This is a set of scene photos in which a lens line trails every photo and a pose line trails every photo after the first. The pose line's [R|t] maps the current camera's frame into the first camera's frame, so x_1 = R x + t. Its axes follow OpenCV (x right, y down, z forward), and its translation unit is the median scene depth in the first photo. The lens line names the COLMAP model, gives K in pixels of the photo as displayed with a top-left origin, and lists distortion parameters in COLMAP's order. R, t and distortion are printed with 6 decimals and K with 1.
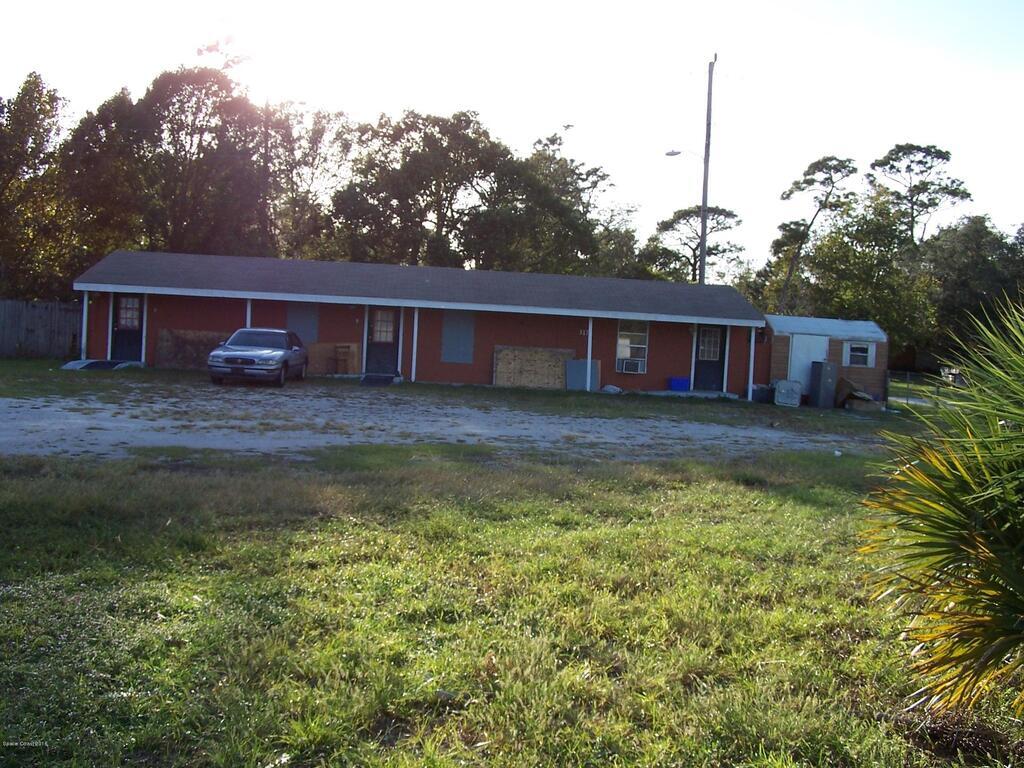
lens RADIAL K [[1143.3, 0, 499.1], [0, 1143.3, 385.2], [0, 0, 1]] dist [-0.183069, 0.369507]
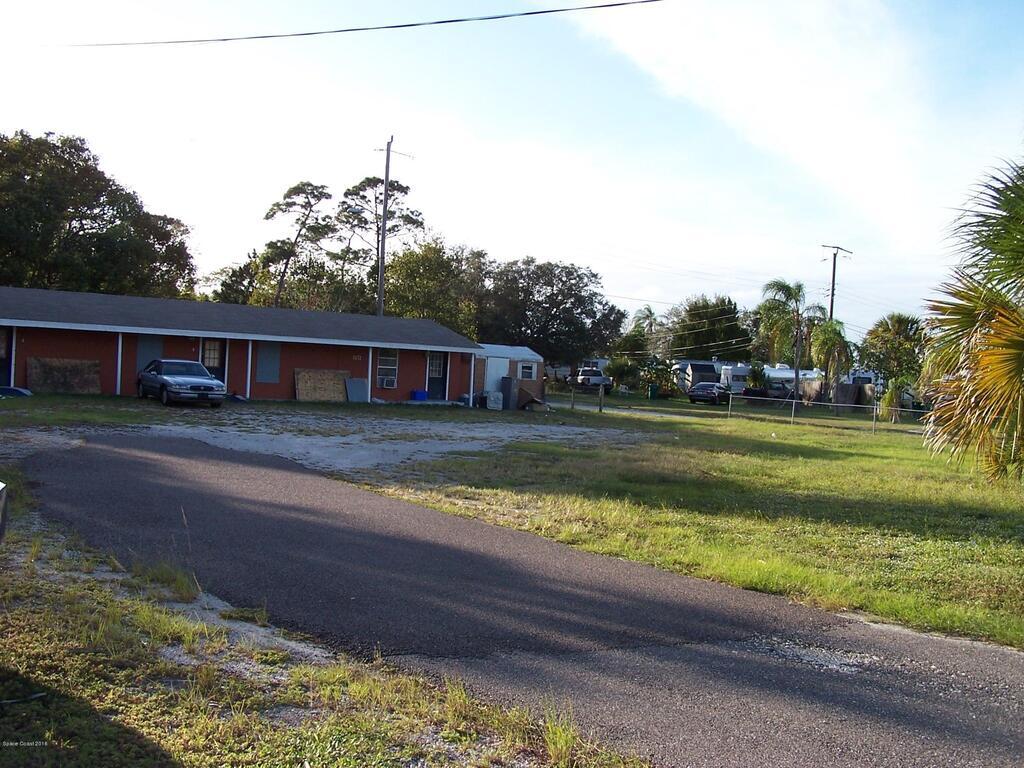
lens RADIAL K [[1143.3, 0, 499.1], [0, 1143.3, 385.2], [0, 0, 1]] dist [-0.183069, 0.369507]
pose [[0.840022, -0.018817, 0.542226, -0.511958], [0.016011, 0.999823, 0.009892, -0.025656], [-0.542316, 0.000372, 0.840174, -0.191099]]
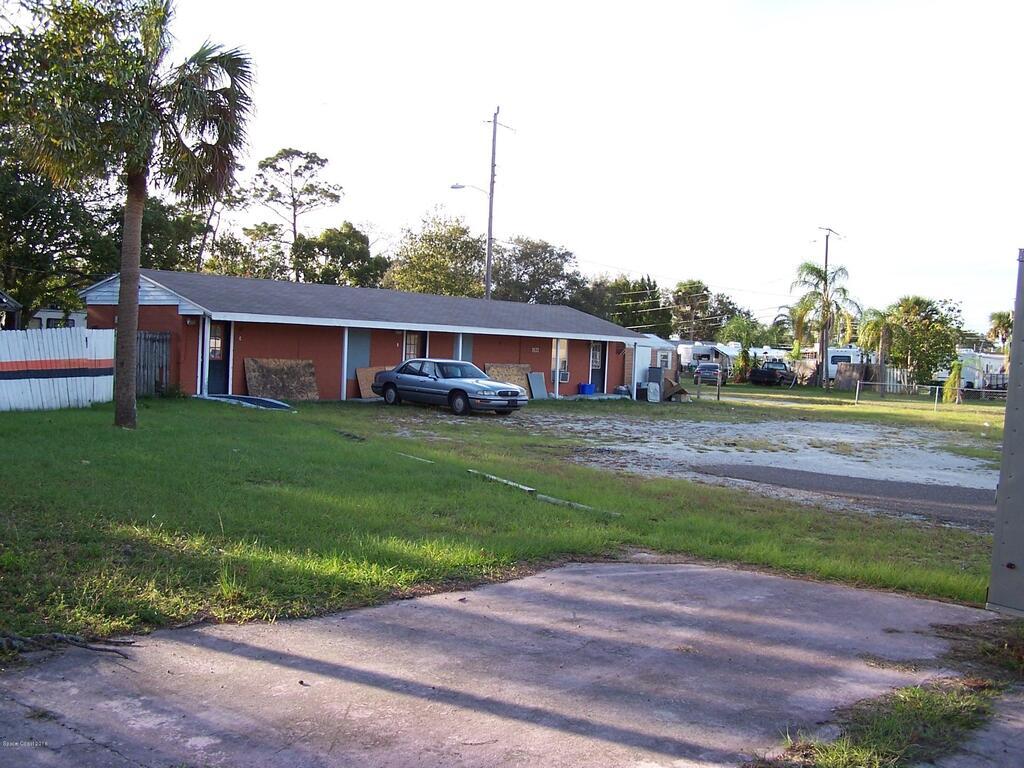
lens RADIAL K [[1134.0, 0, 512.0], [0, 1134.0, 384.0], [0, 0, 1]] dist [-0.190715, 0.298584]
pose [[0.708624, -0.046308, 0.704065, -0.801890], [0.027517, 0.998899, 0.038005, -0.058075], [-0.705050, -0.007557, 0.709118, 0.182755]]
